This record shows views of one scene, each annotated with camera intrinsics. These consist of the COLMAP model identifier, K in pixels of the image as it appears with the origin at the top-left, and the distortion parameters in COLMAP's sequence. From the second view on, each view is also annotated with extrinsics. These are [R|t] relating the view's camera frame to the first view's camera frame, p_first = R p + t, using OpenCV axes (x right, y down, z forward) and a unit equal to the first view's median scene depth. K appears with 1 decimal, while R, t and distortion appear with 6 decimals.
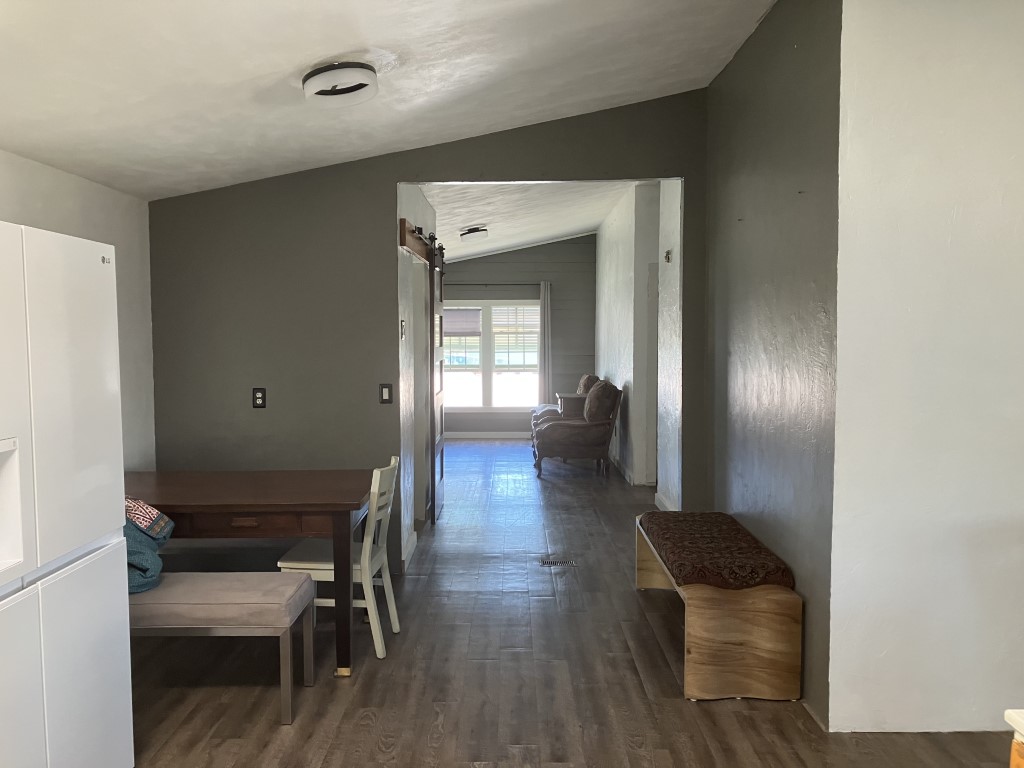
lens RADIAL K [[792.5, 0, 513.0], [0, 792.5, 376.9], [0, 0, 1]] dist [-0.006061, -0.006148]
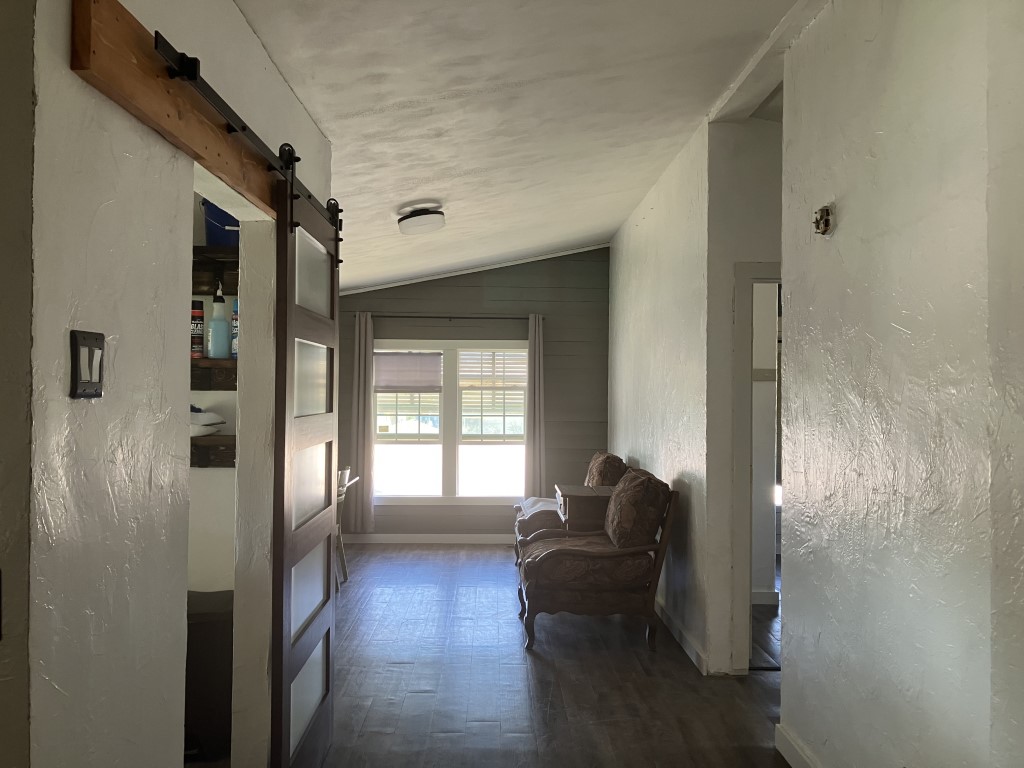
lens RADIAL K [[741.0, 0, 512.0], [0, 741.0, 384.0], [0, 0, 1]] dist [0.004395, -0.000037]
pose [[0.999657, 0.009844, 0.024262, 0.005795], [-0.008286, 0.997947, -0.063504, -0.022301], [-0.024838, 0.063281, 0.997687, 0.431258]]
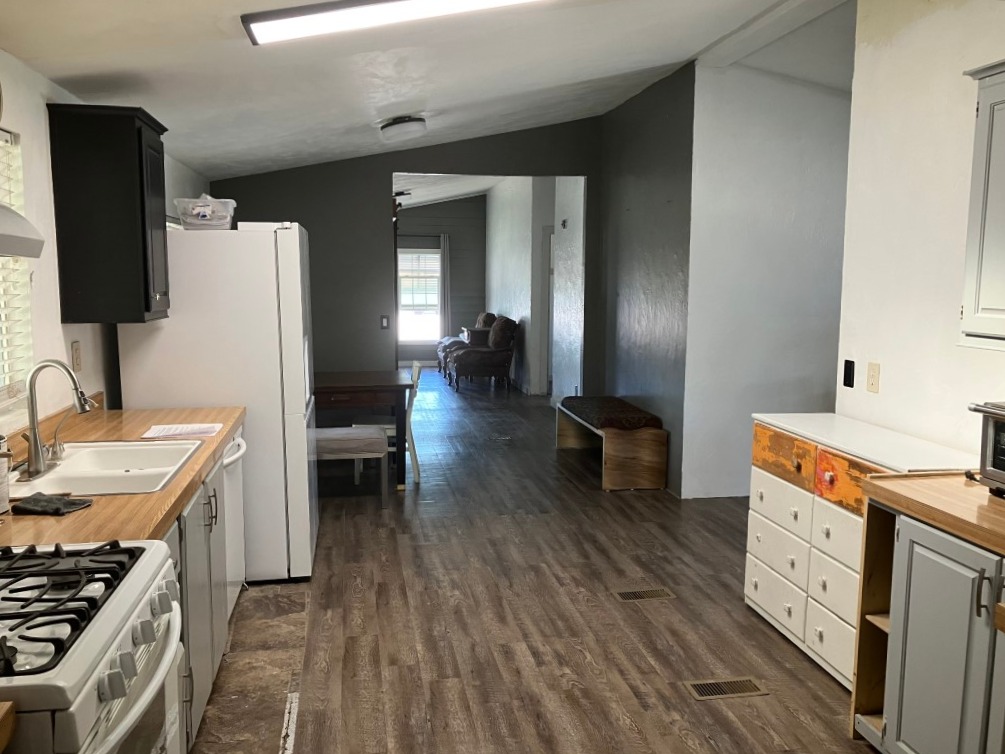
lens RADIAL K [[825.2, 0, 487.6], [0, 825.2, 374.1], [0, 0, 1]] dist [0.006207, -0.001839]
pose [[0.984760, -0.012500, 0.173470, -0.134668], [0.001166, 0.997866, 0.065290, 0.009961], [-0.173916, -0.064093, 0.982673, -0.285902]]
